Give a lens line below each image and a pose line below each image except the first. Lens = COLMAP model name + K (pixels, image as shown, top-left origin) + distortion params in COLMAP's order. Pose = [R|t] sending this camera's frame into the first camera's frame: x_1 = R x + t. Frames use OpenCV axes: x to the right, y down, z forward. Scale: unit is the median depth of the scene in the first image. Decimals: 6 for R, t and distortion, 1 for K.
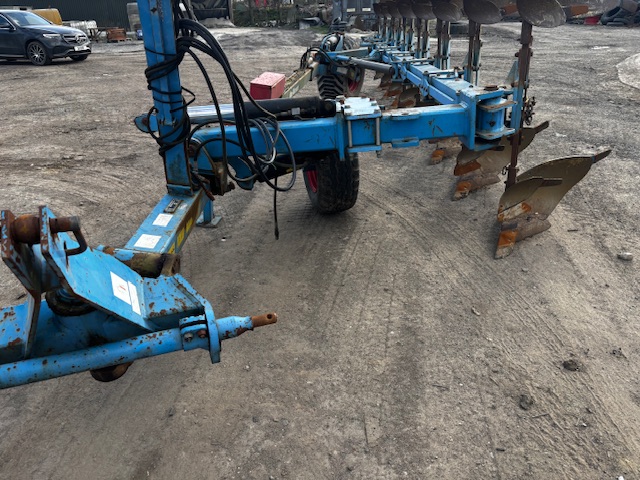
lens RADIAL K [[492.4, 0, 323.4], [0, 492.4, 241.8], [0, 0, 1]] dist [0.041535, -0.056728]
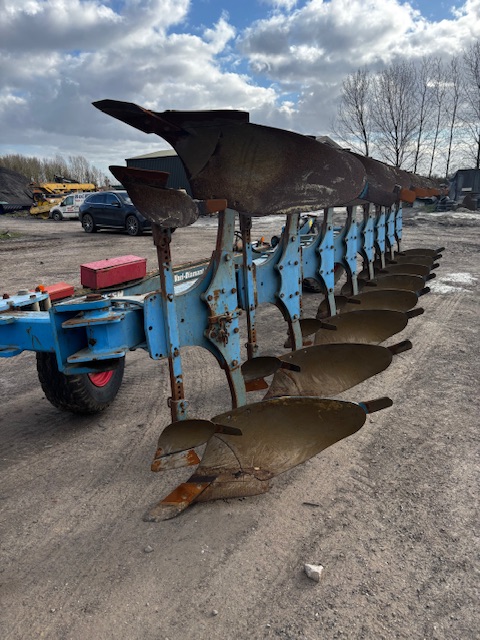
lens RADIAL K [[492.4, 0, 239.6], [0, 492.4, 320.8], [0, 0, 1]] dist [0.041535, -0.056728]
pose [[0.905364, 0.107404, -0.410828, 0.696355], [-0.177826, 0.974461, -0.137129, -0.166415], [0.385607, 0.197207, 0.901341, 0.309825]]
